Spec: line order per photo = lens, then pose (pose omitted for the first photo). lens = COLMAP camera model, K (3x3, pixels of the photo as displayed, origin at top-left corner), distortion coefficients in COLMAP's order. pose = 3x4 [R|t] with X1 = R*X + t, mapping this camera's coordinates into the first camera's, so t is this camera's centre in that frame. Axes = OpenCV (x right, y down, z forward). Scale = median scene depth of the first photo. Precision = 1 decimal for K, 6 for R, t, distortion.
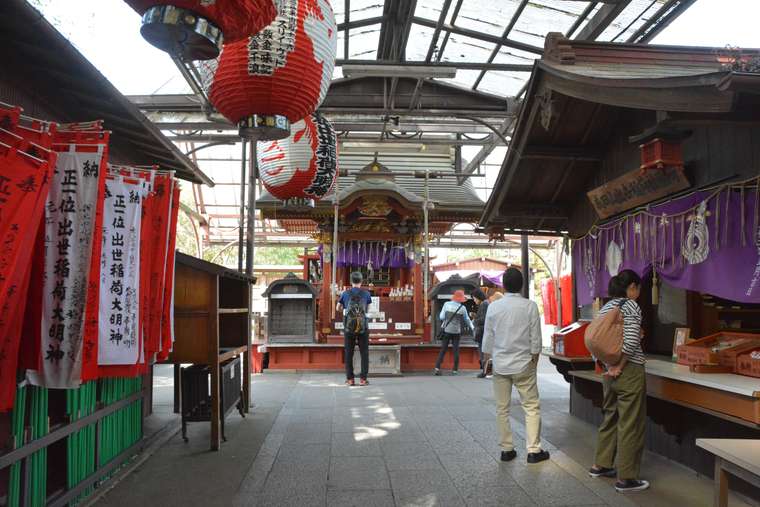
lens RADIAL K [[624.1, 0, 380.0], [0, 624.1, 253.5], [0, 0, 1]] dist [-0.136806, 0.000484]
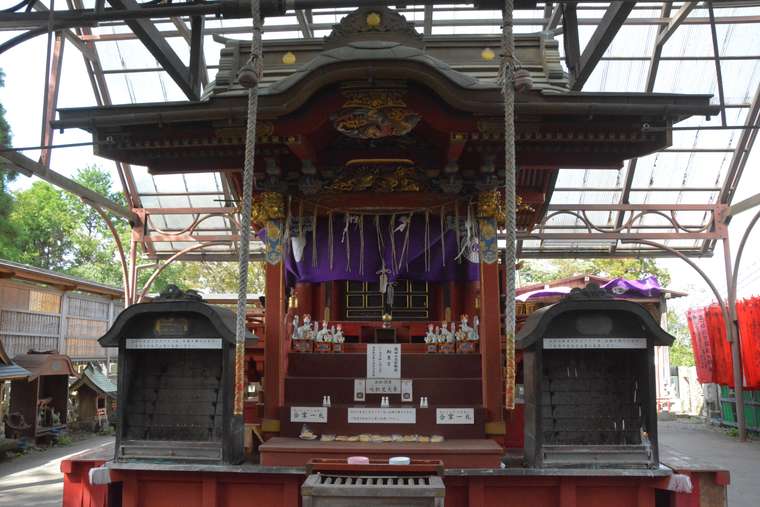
lens RADIAL K [[624.1, 0, 380.0], [0, 624.1, 253.5], [0, 0, 1]] dist [-0.136806, 0.000484]
pose [[0.994495, -0.020142, -0.102828, 0.031516], [0.013537, 0.997824, -0.064535, 0.035480], [0.103904, 0.062788, 0.992603, 0.584320]]
